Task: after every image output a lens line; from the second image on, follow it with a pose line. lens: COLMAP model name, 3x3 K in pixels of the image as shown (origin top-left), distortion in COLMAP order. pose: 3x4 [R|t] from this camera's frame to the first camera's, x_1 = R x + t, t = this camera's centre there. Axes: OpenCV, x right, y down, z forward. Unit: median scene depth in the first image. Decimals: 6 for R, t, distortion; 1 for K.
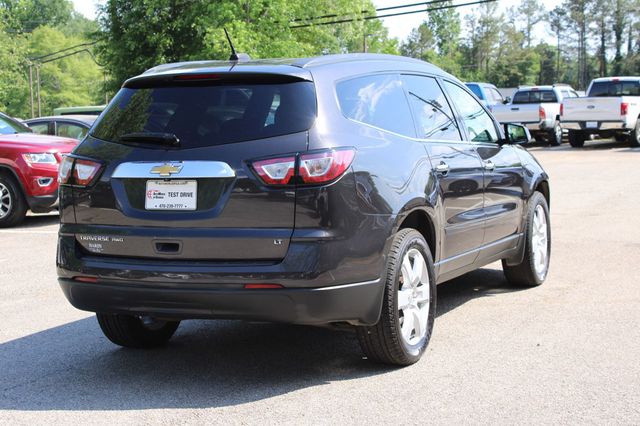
lens RADIAL K [[1143.5, 0, 320.0], [0, 1143.5, 213.0], [0, 0, 1]] dist [0.007138, 0.047672]
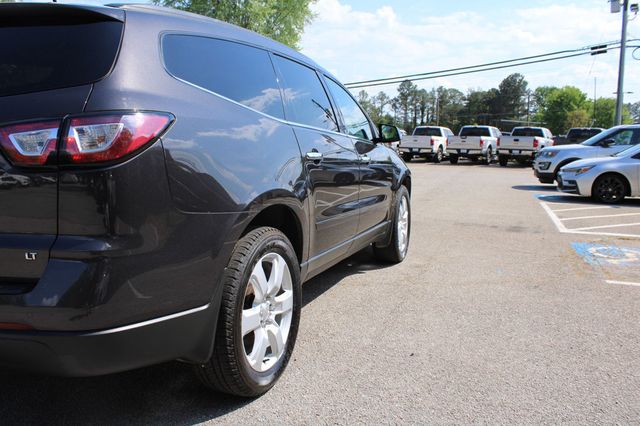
lens RADIAL K [[540.4, 0, 320.0], [0, 540.4, 213.0], [0, 0, 1]] dist [-0.169251, 0.182856]
pose [[0.996966, 0.027656, 0.072764, 0.071174], [-0.030591, 0.998750, 0.039535, -0.010154], [-0.071580, -0.041641, 0.996565, 0.501575]]
